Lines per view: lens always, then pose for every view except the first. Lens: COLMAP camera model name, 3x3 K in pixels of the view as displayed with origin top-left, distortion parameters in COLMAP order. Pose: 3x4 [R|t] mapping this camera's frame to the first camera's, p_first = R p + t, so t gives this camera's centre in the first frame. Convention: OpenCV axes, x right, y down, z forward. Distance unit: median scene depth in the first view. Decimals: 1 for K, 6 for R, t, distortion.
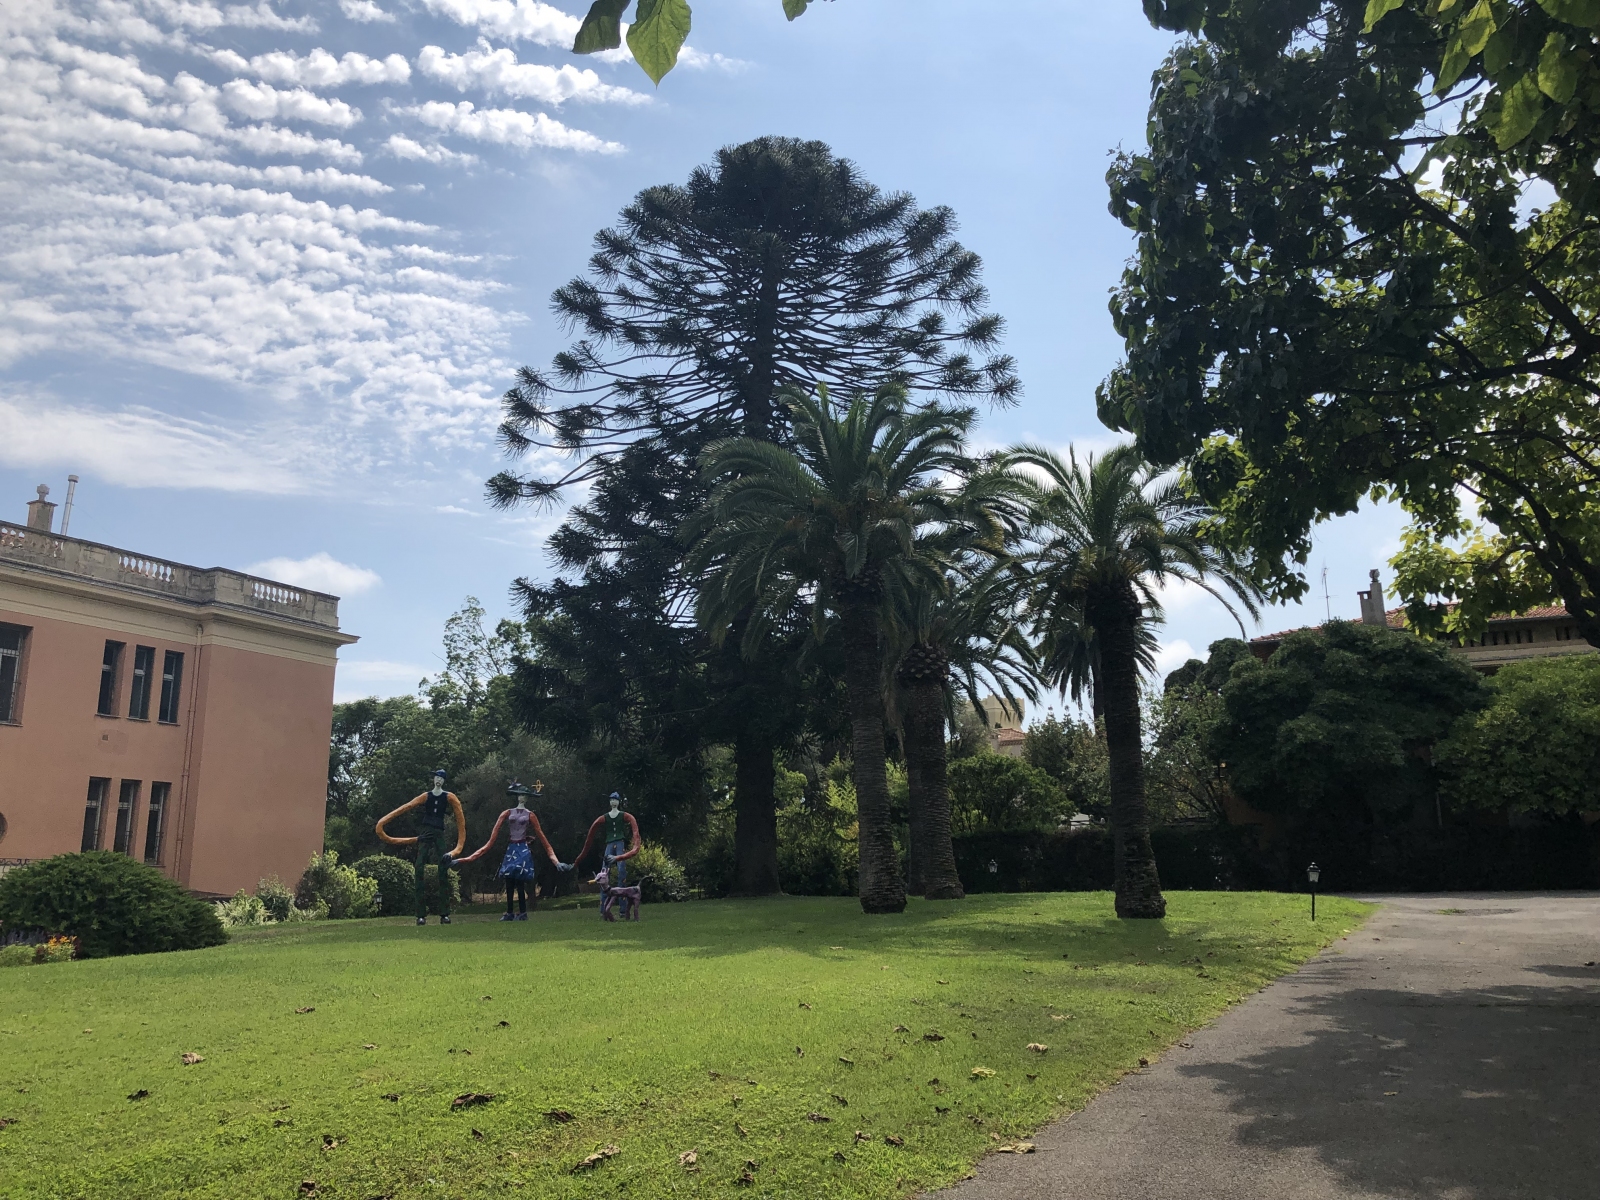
lens RADIAL K [[1301.6, 0, 794.9], [0, 1301.6, 593.3], [0, 0, 1]] dist [0.012374, 0.001551]
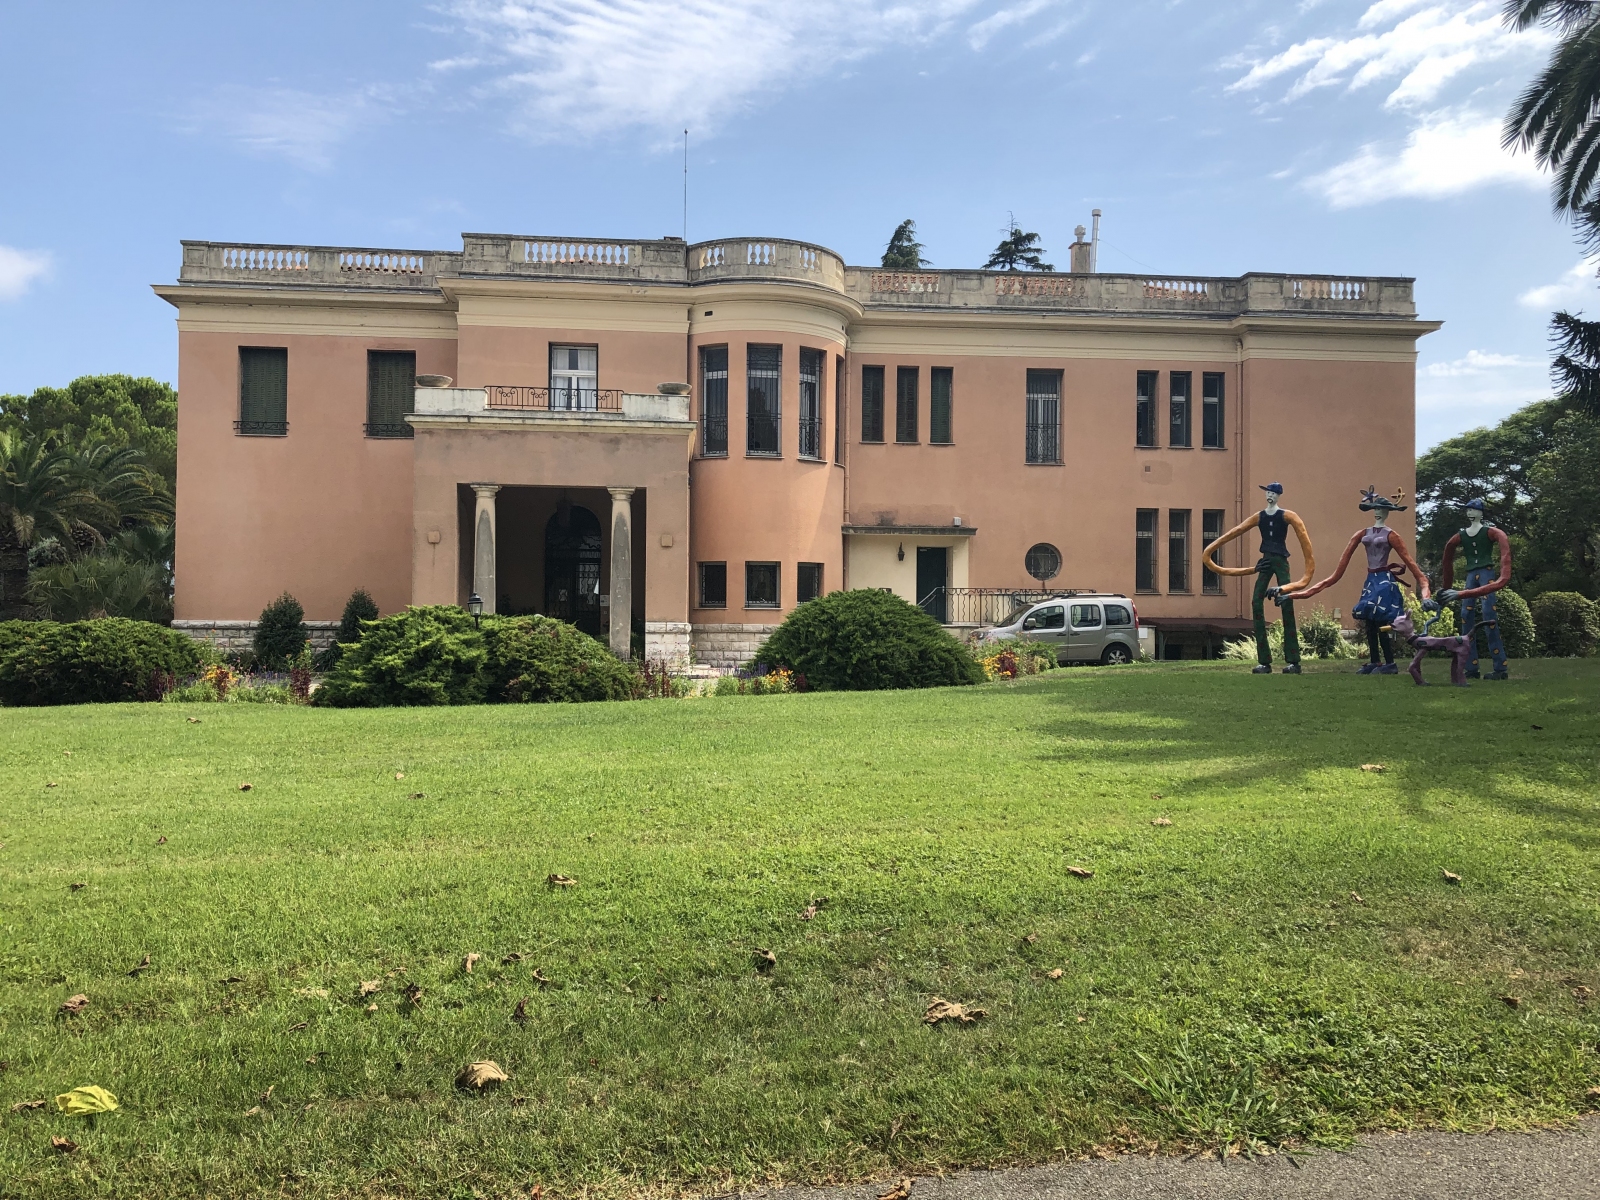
lens RADIAL K [[1301.6, 0, 799.6], [0, 1301.6, 602.0], [0, 0, 1]] dist [0.012374, 0.001551]
pose [[0.556603, 0.004502, -0.830767, 0.144751], [0.175415, 0.976803, 0.122820, 0.039250], [0.812049, -0.214091, 0.542901, 0.214604]]
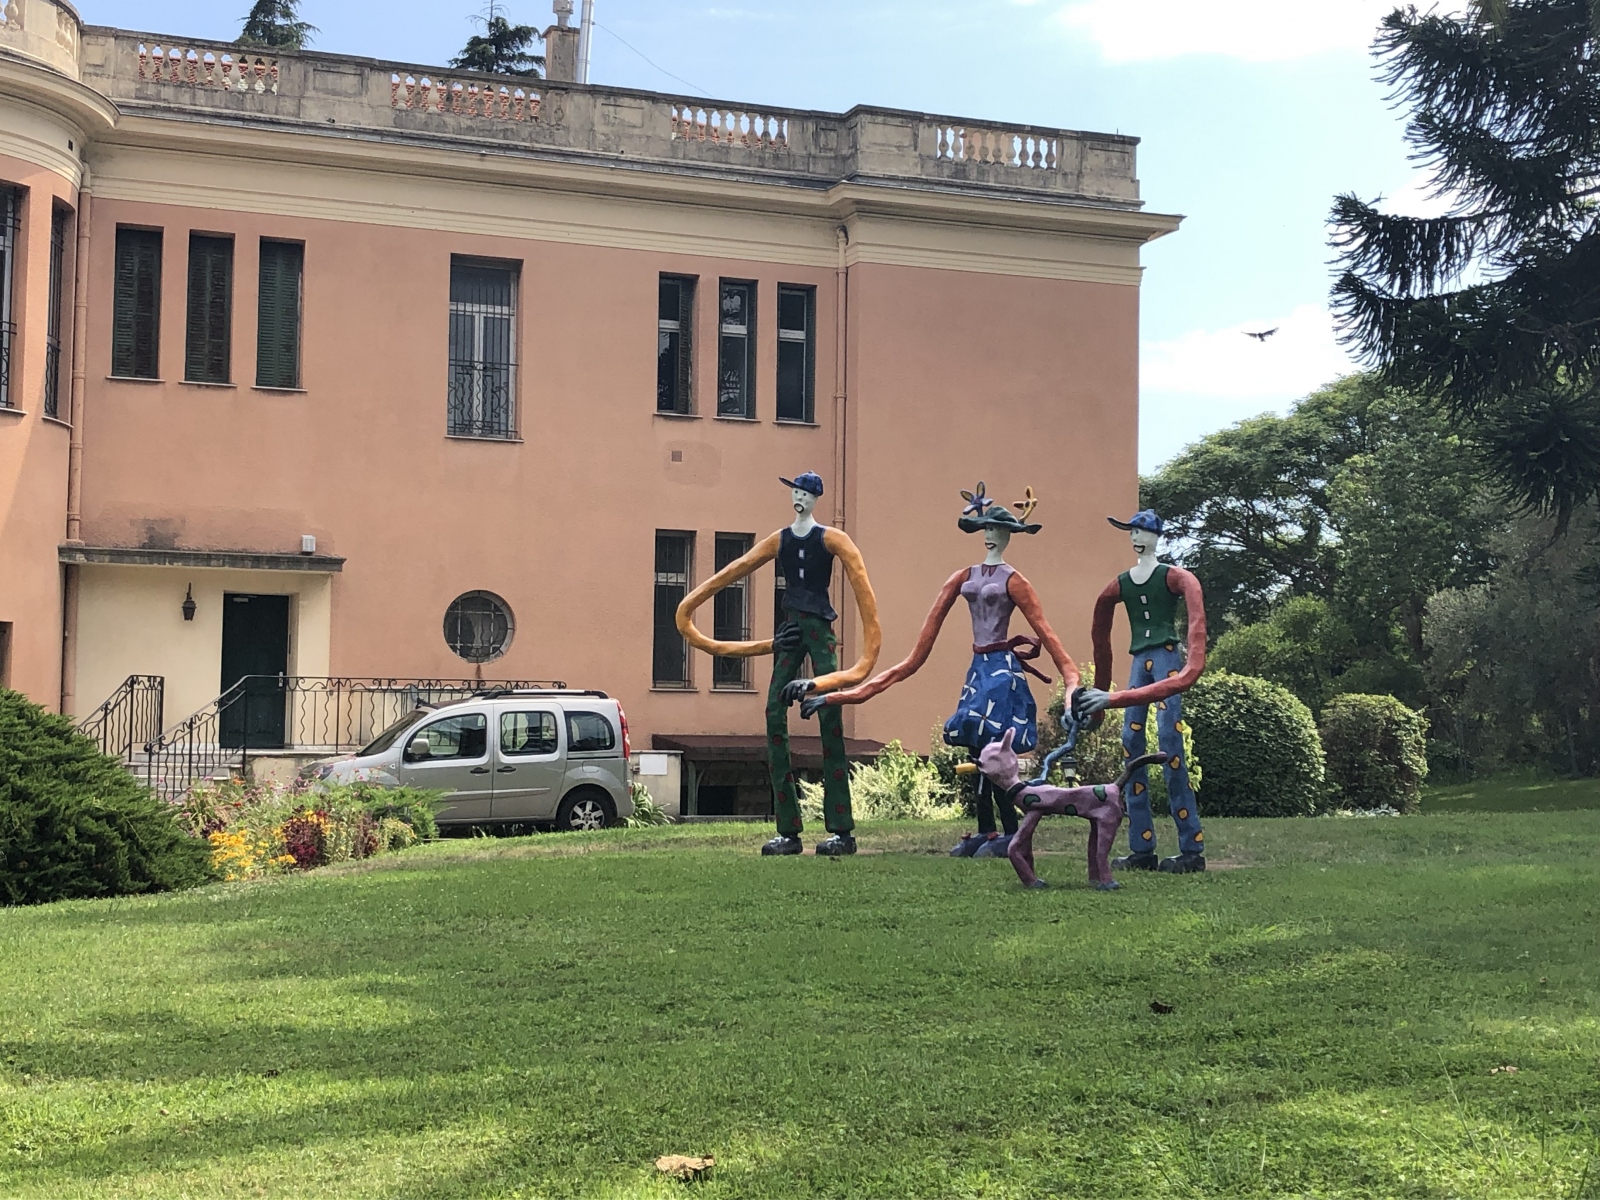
lens RADIAL K [[2342.3, 0, 812.3], [0, 2342.3, 571.0], [0, 0, 1]] dist [0.124015, 0.000000]
pose [[0.764375, -0.026090, -0.644244, 0.122811], [0.127226, 0.985639, 0.111034, 0.055332], [0.632096, -0.166836, 0.756717, 0.293351]]
